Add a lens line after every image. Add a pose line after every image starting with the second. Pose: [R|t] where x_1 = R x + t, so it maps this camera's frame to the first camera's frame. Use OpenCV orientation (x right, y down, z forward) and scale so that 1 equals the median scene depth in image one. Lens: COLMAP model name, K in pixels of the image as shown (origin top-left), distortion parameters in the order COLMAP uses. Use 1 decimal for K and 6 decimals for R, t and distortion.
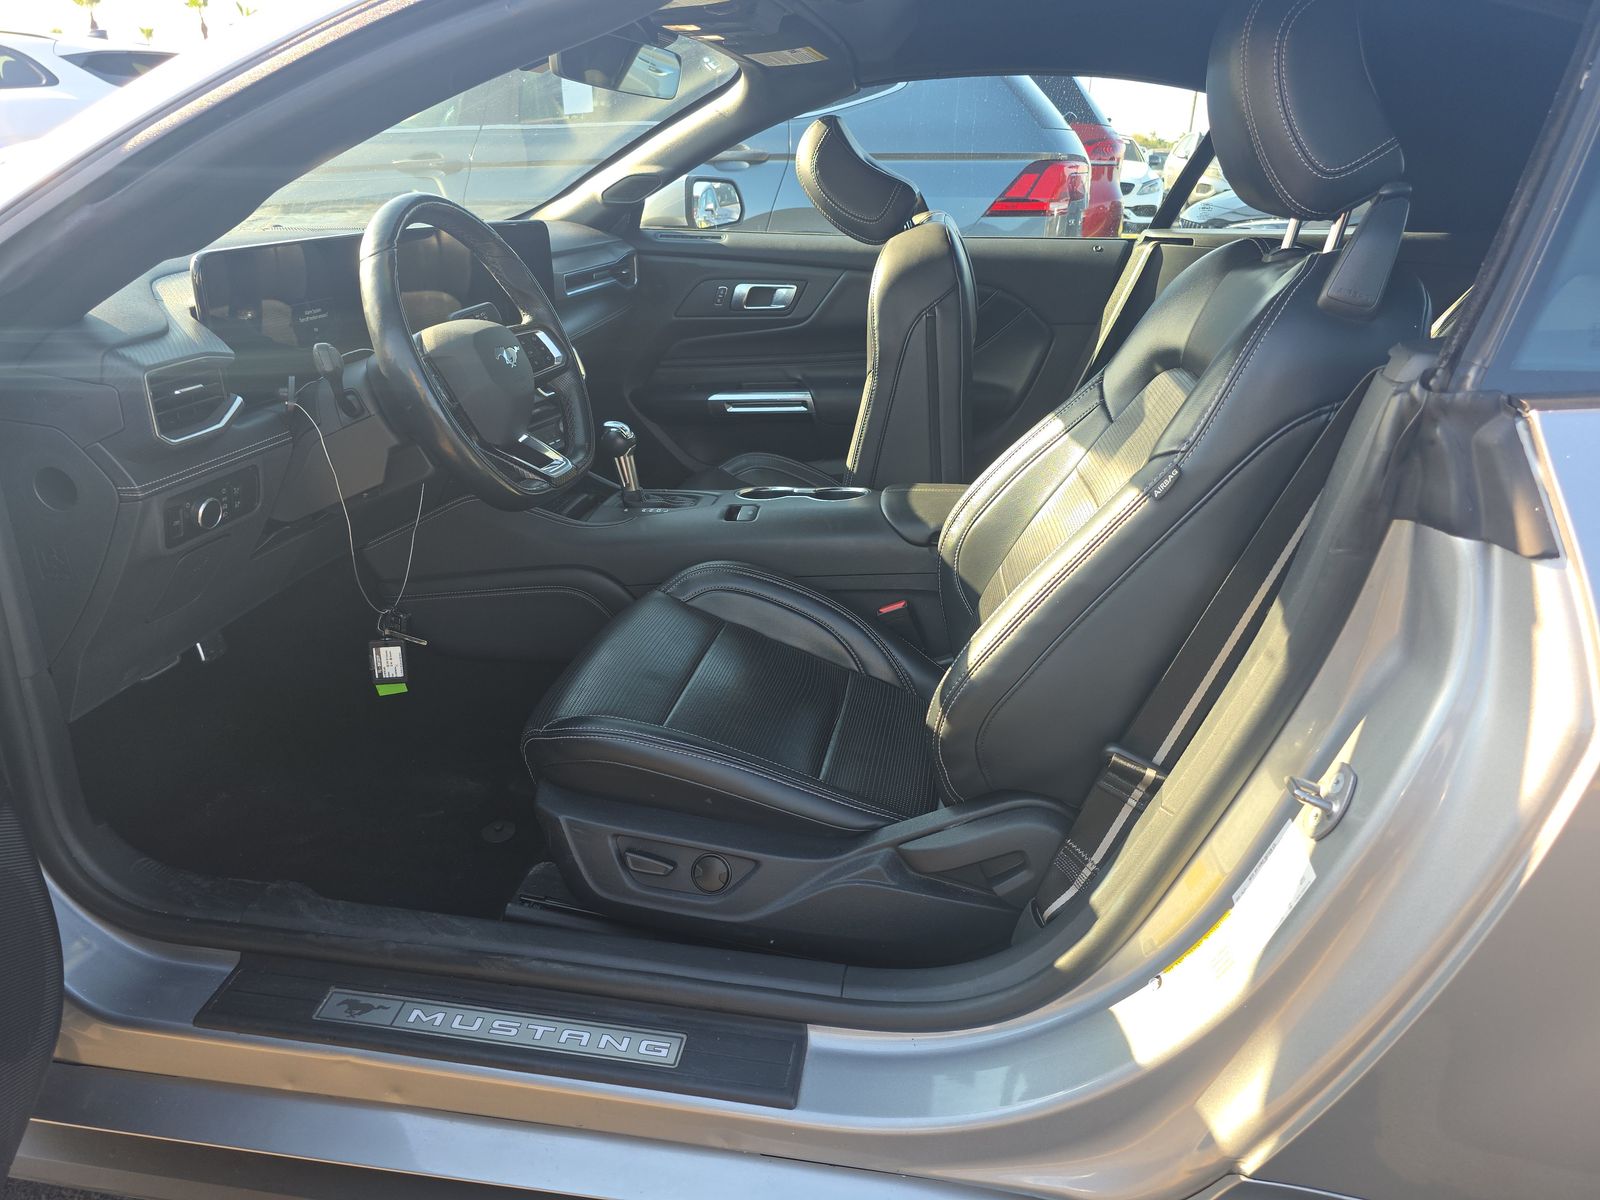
lens RADIAL K [[1094.8, 0, 813.4], [0, 1094.8, 601.3], [0, 0, 1]] dist [0.037282, 0.000036]
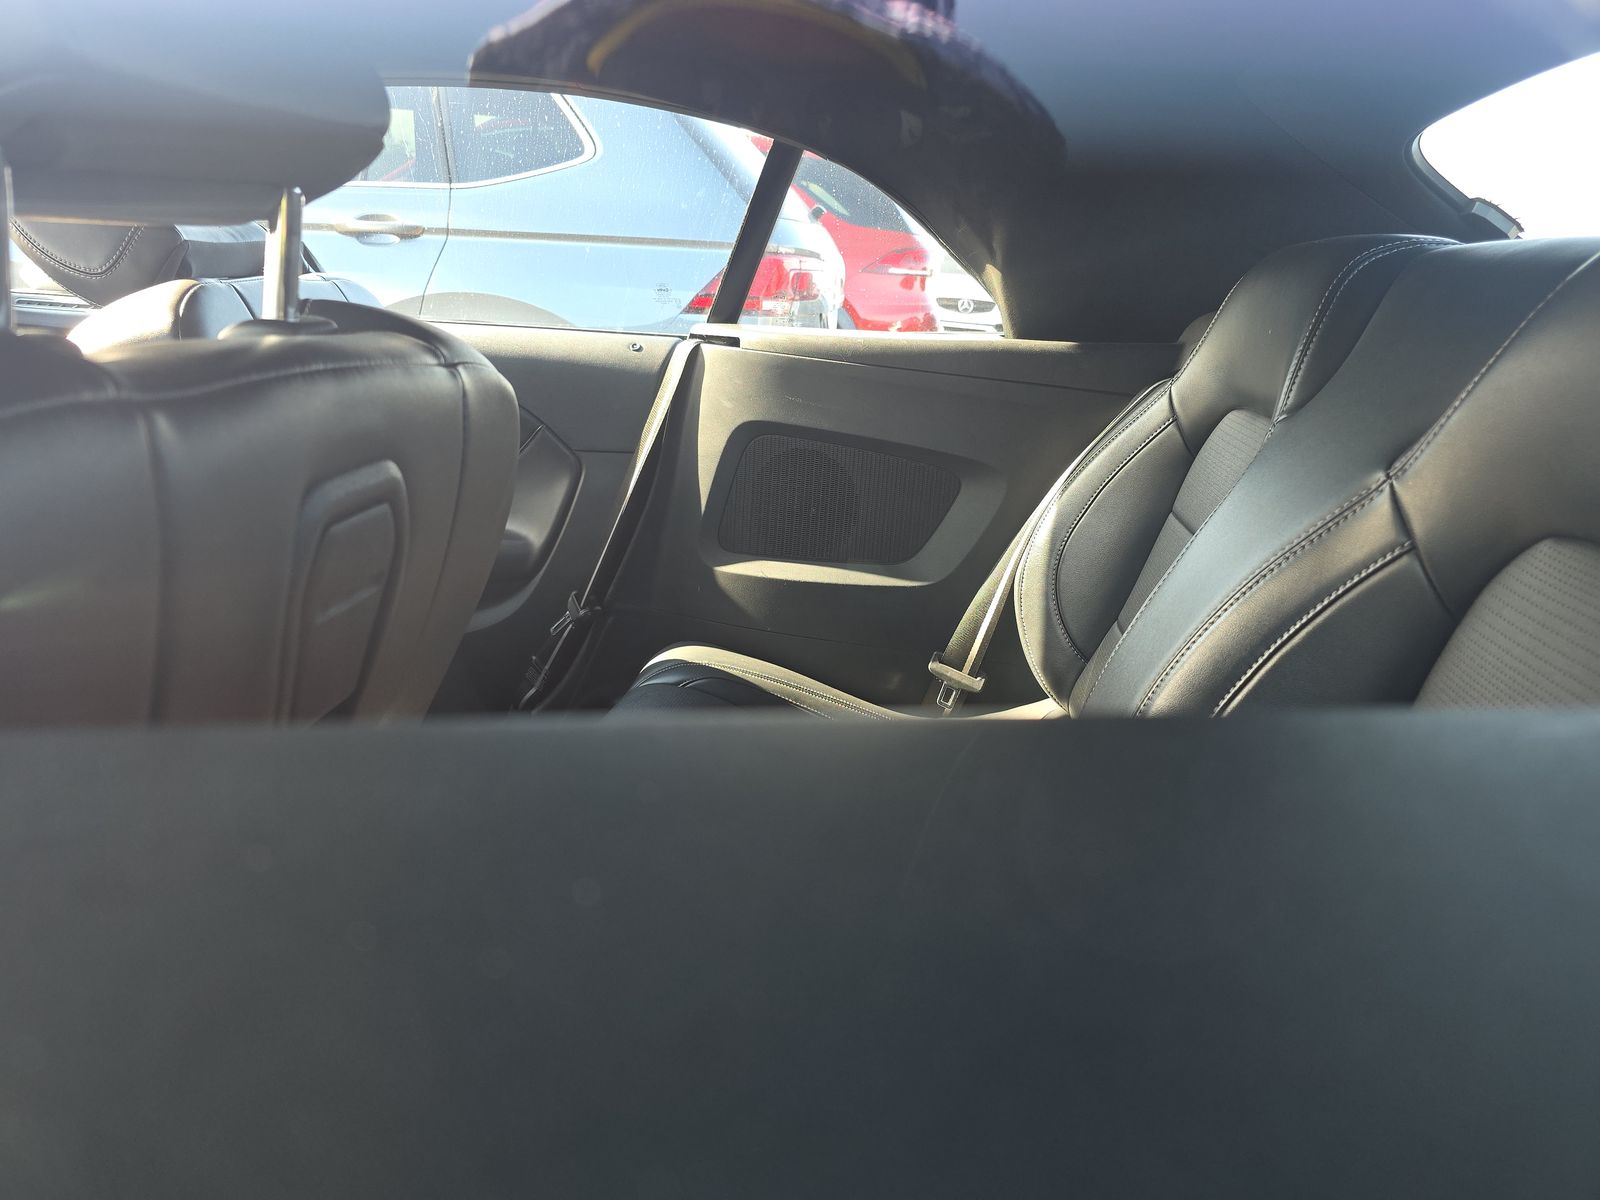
lens RADIAL K [[1094.8, 0, 813.4], [0, 1094.8, 601.3], [0, 0, 1]] dist [0.037282, 0.000036]
pose [[0.995938, 0.017460, 0.088333, 0.288690], [-0.009449, 0.995870, -0.090299, -0.092518], [-0.089545, 0.089098, 0.991990, 0.294874]]
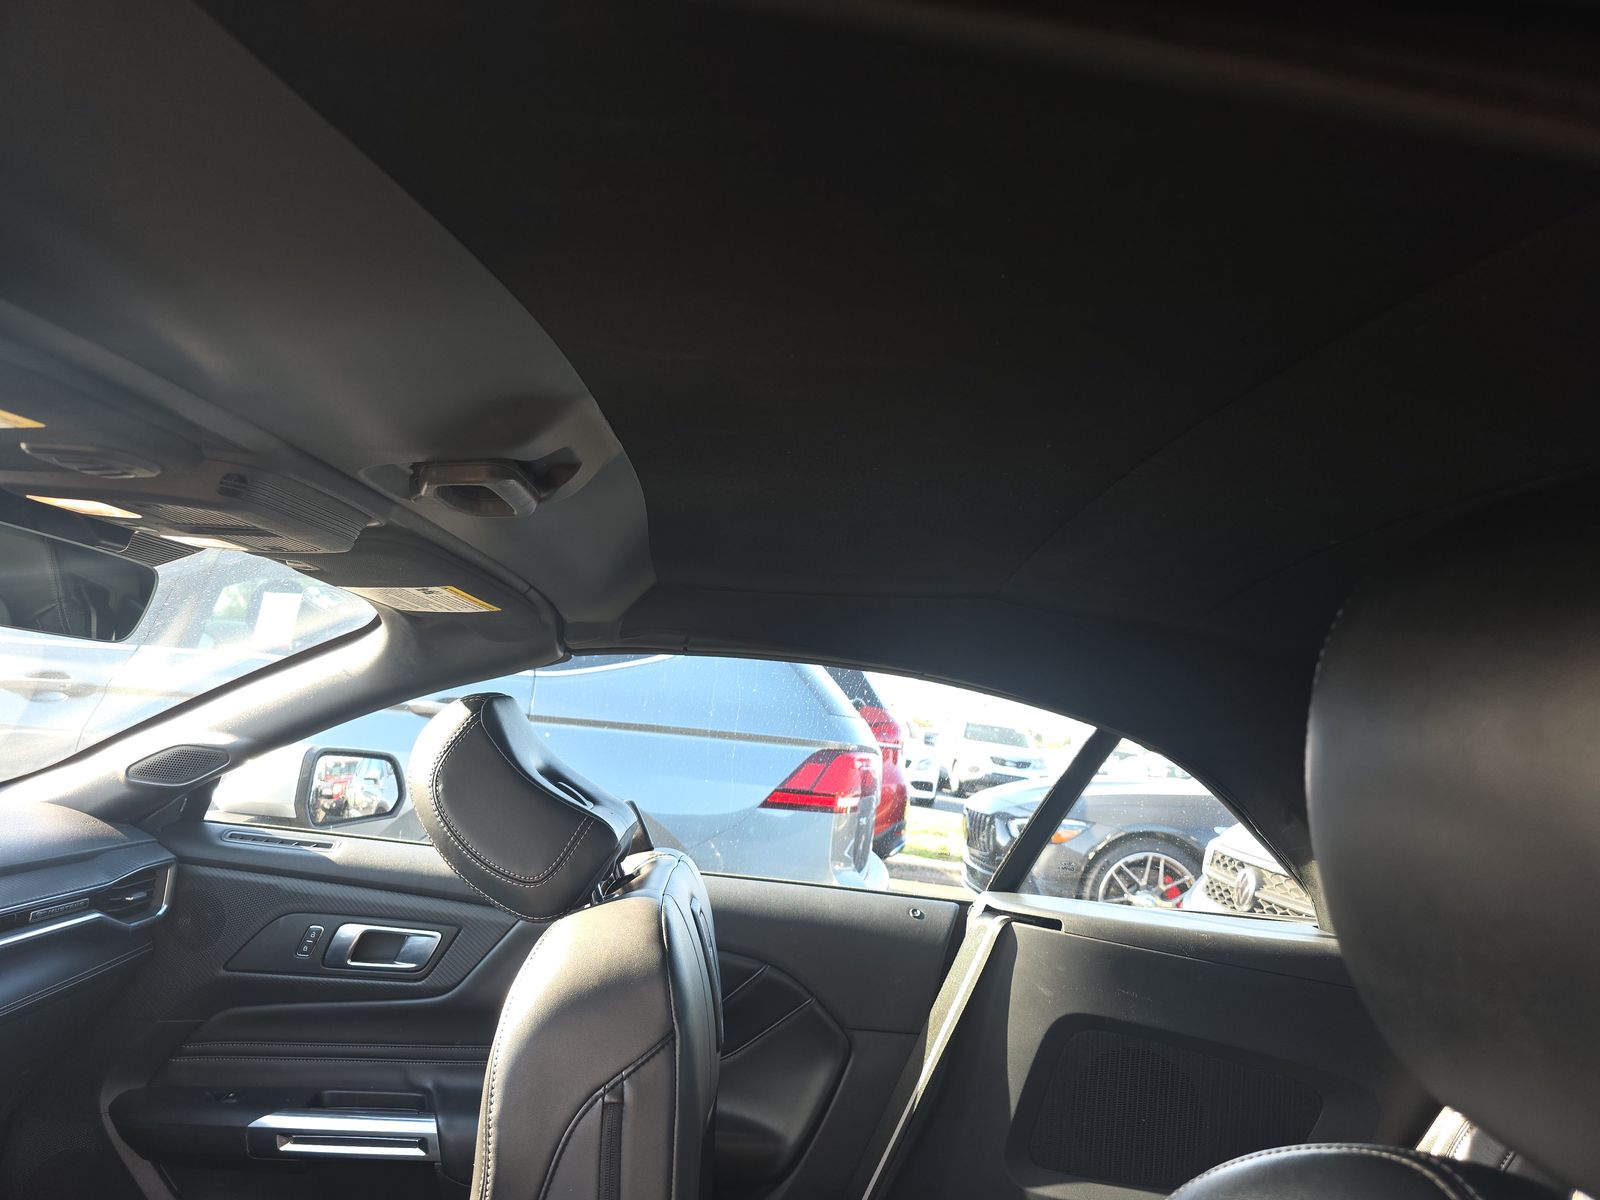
lens RADIAL K [[1094.8, 0, 813.4], [0, 1094.8, 601.3], [0, 0, 1]] dist [0.037282, 0.000036]
pose [[0.979570, 0.111726, 0.167215, 0.063160], [-0.021167, 0.884138, -0.466746, -0.165219], [-0.199989, 0.453670, 0.868440, 0.333767]]
